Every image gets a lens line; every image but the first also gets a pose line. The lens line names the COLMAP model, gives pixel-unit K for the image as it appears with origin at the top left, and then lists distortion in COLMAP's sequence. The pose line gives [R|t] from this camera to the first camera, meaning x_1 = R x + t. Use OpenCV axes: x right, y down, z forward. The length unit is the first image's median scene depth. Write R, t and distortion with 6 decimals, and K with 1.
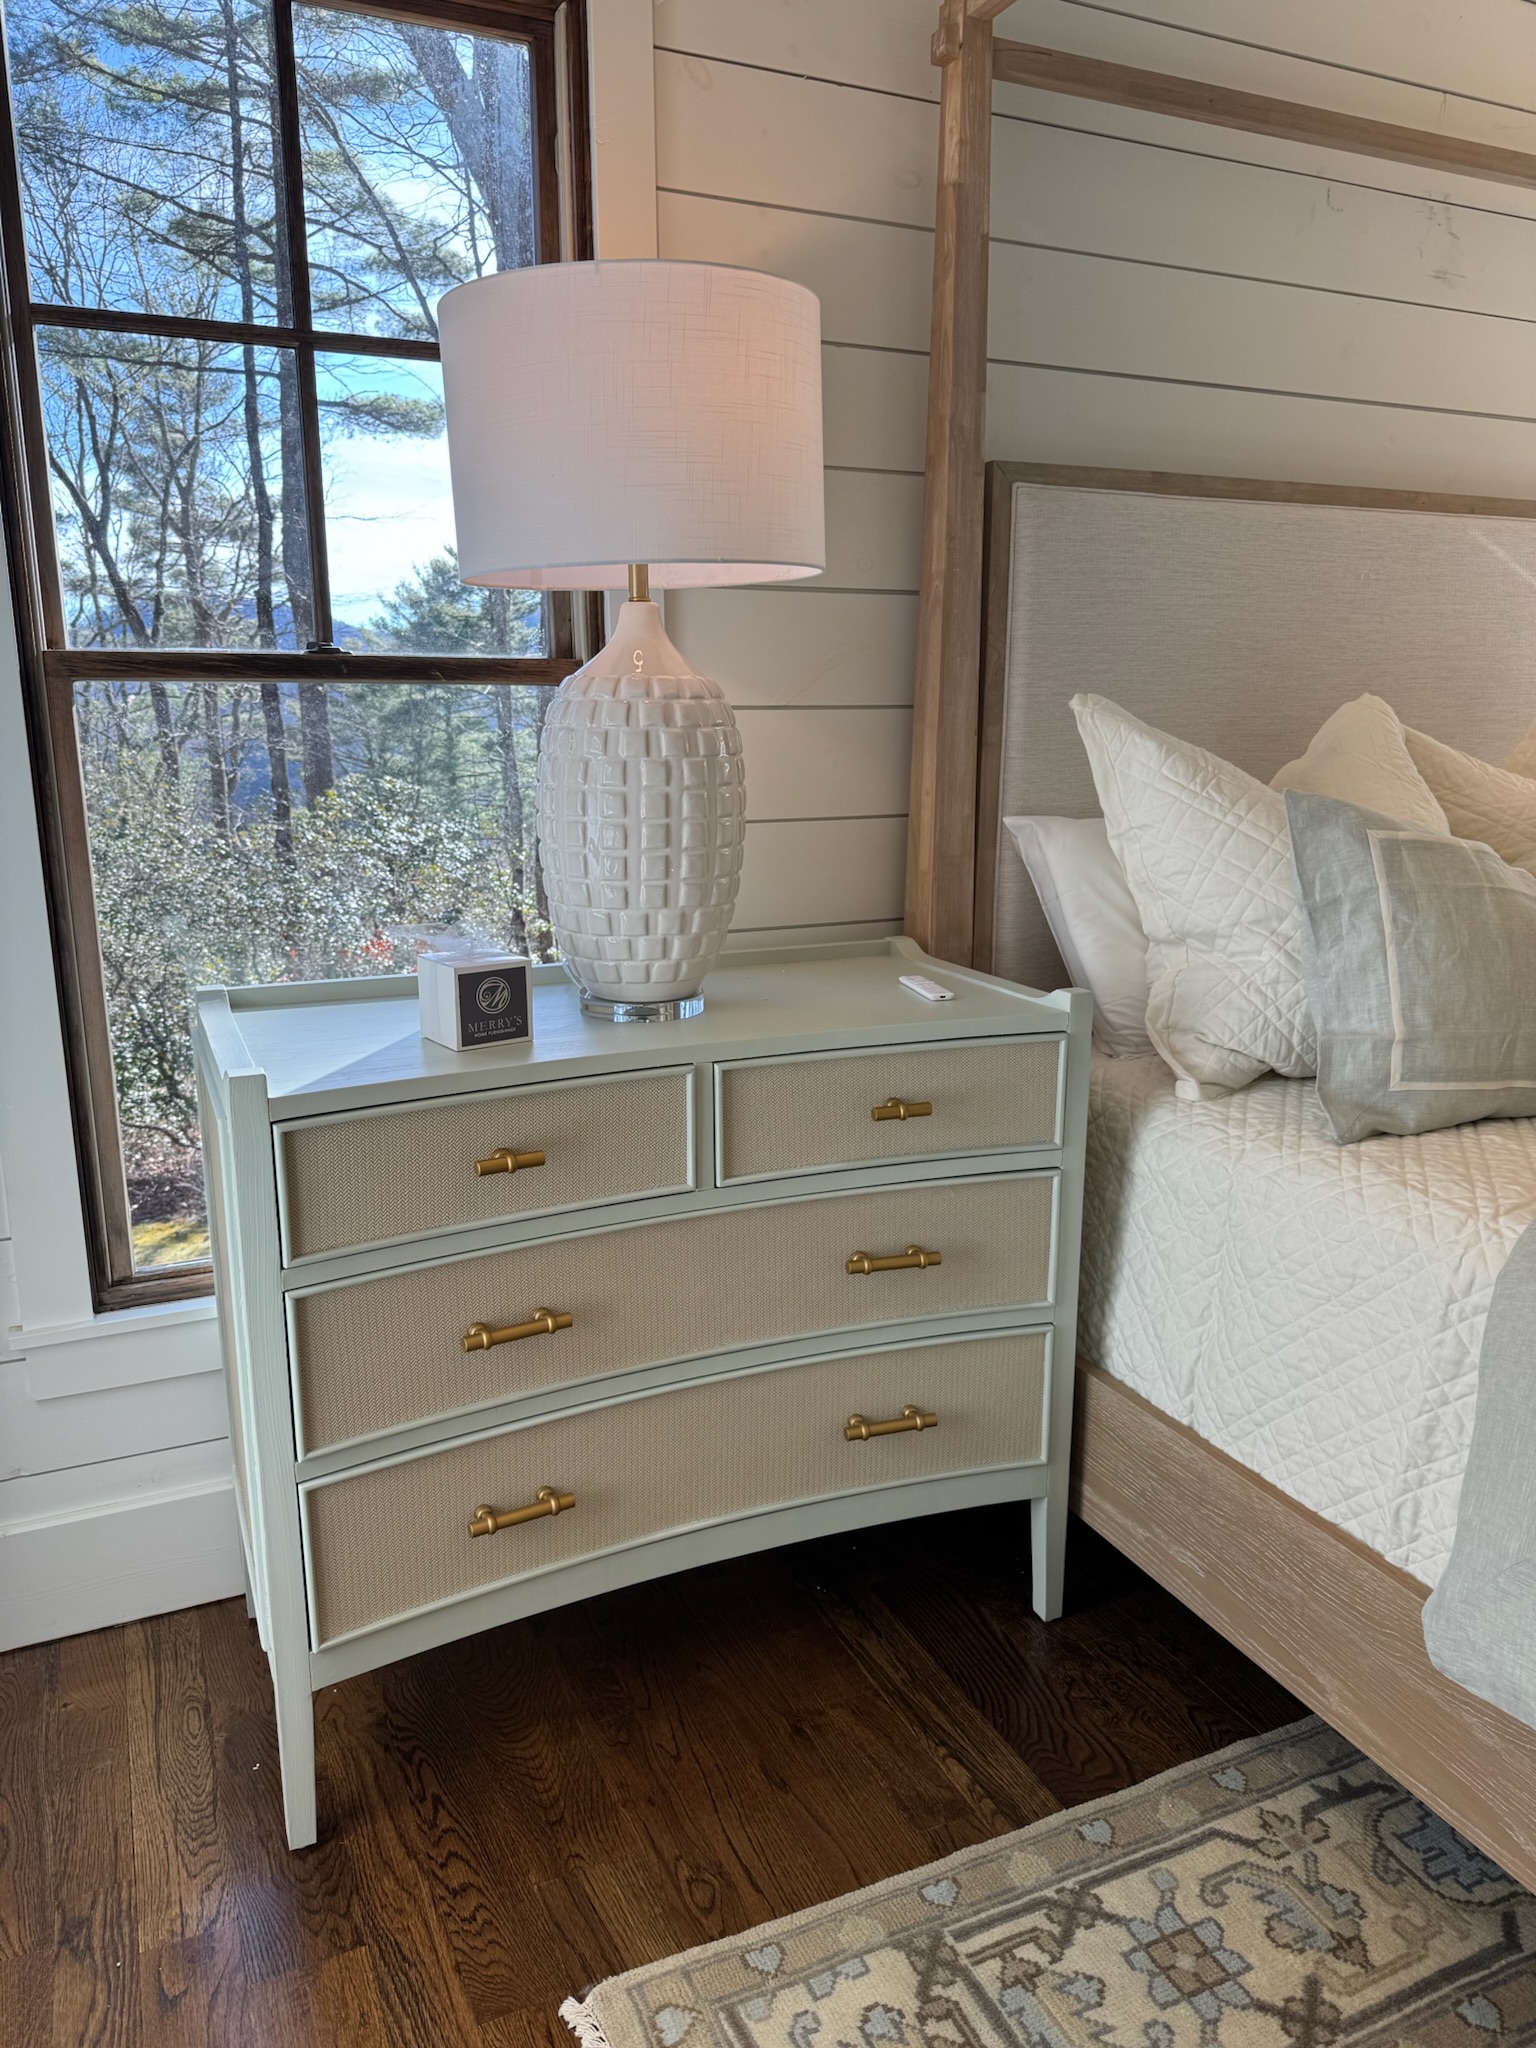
lens RADIAL K [[1466.0, 0, 740.8], [0, 1466.0, 1022.9], [0, 0, 1]] dist [0.009424, -0.017029]
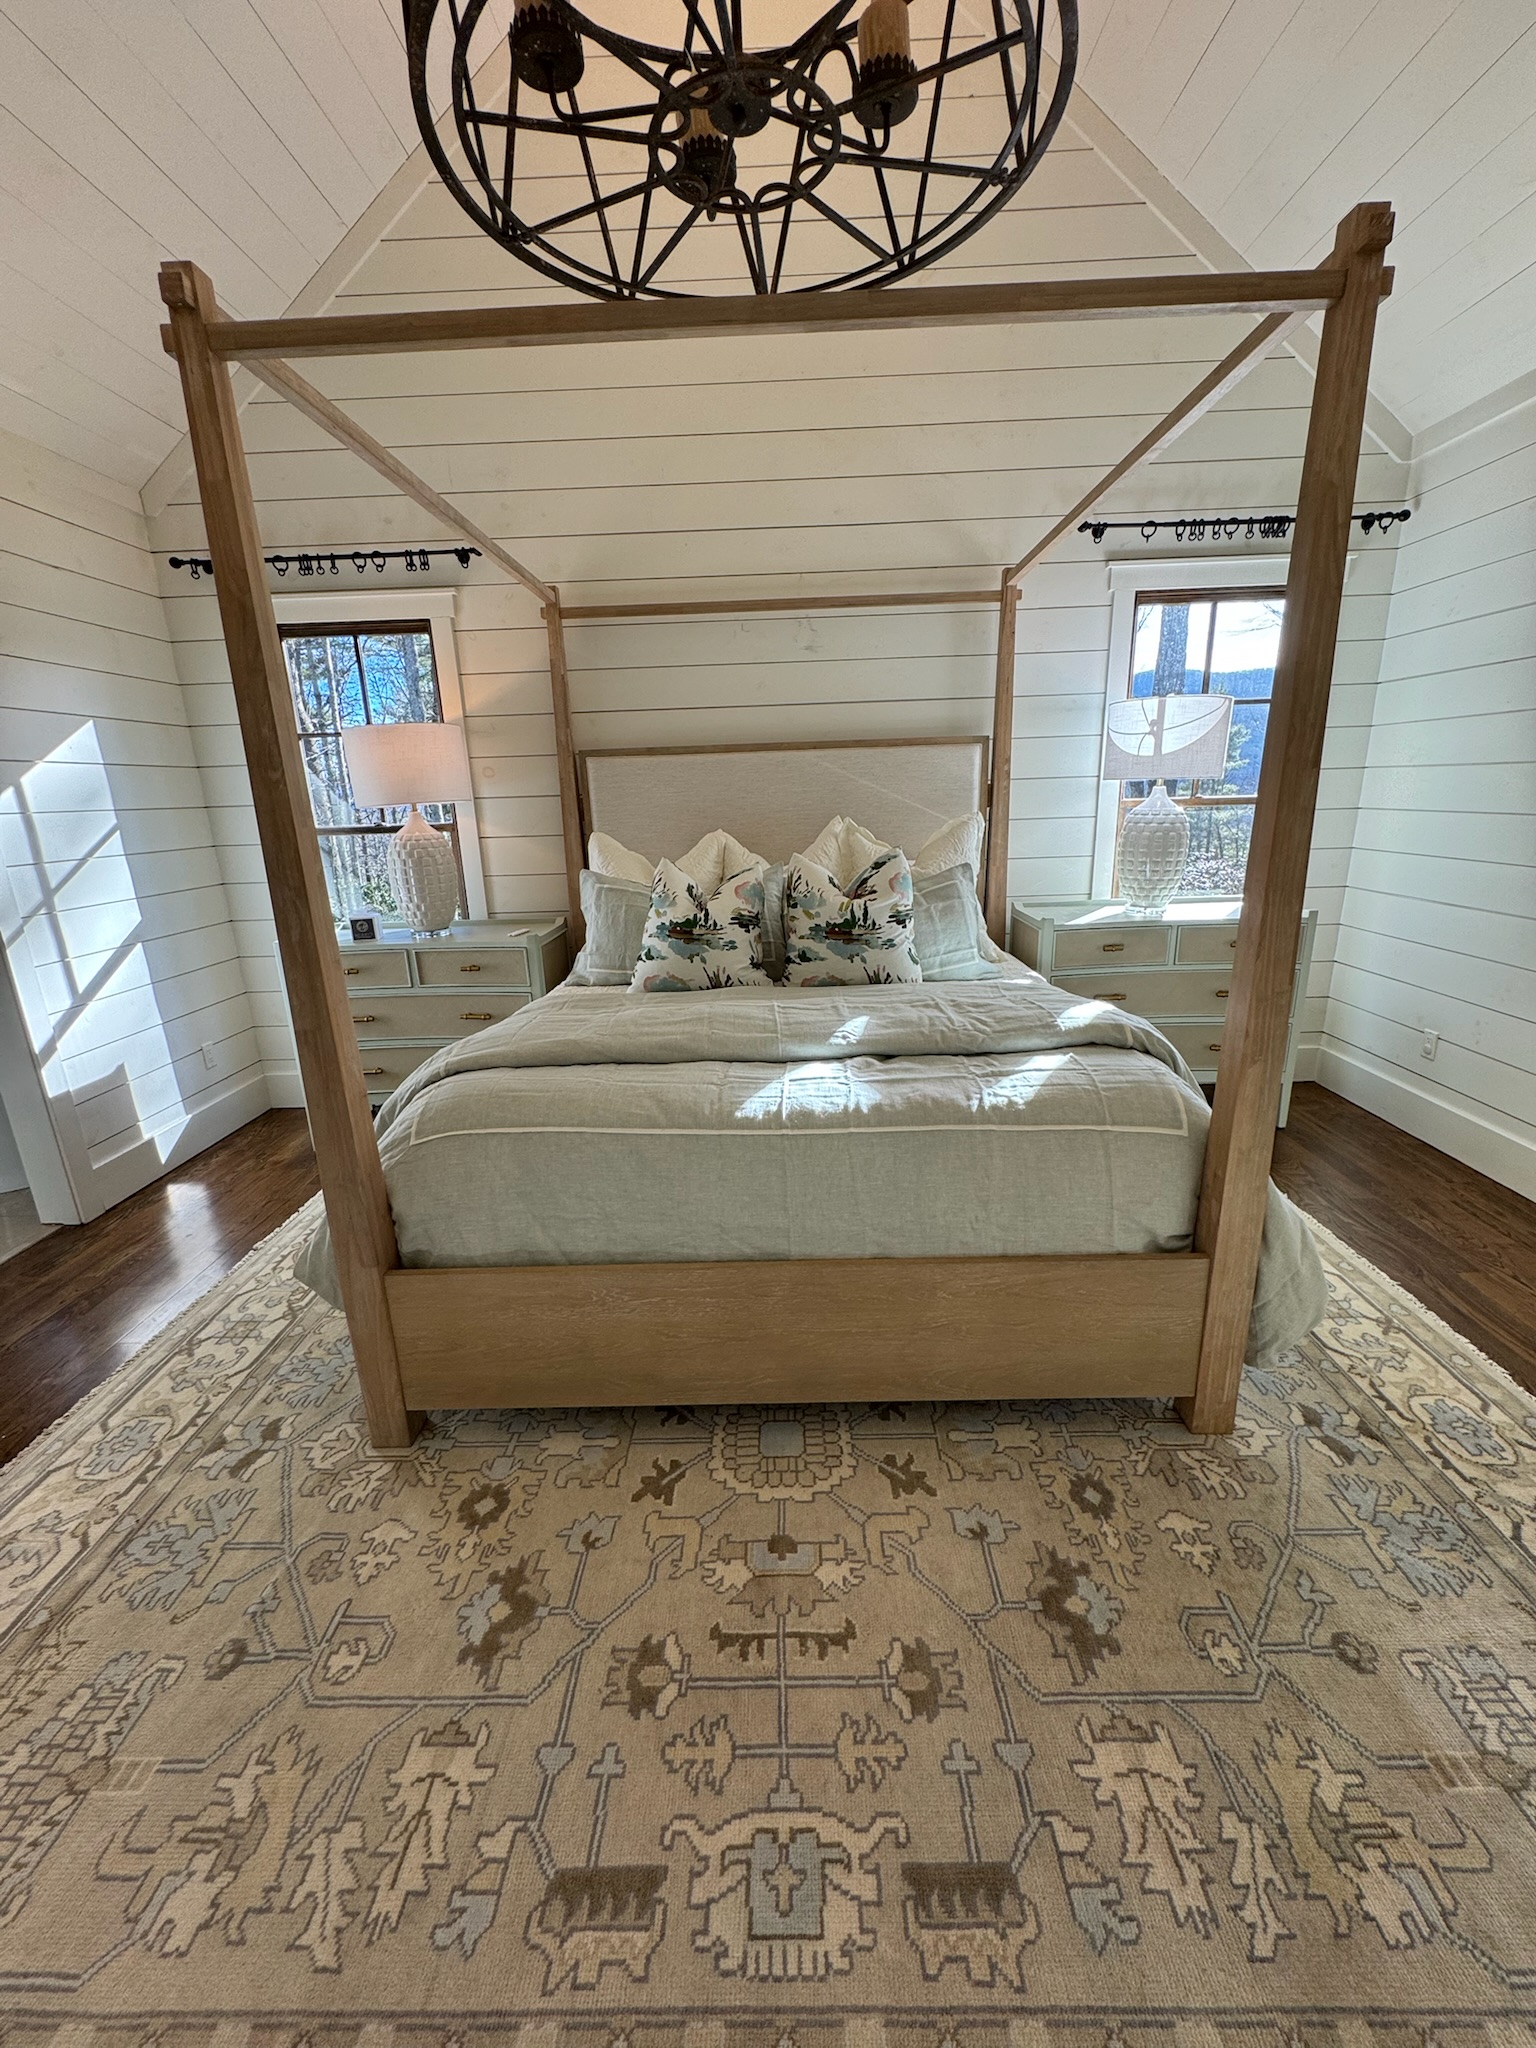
lens RADIAL K [[817.5, 0, 767.7], [0, 817.5, 1021.1], [0, 0, 1]] dist [-0.001437, 0.000149]
pose [[0.906762, 0.086935, -0.412584, 1.476596], [-0.063446, 0.995505, 0.070322, 0.006747], [0.416842, -0.037588, 0.908201, -0.375848]]
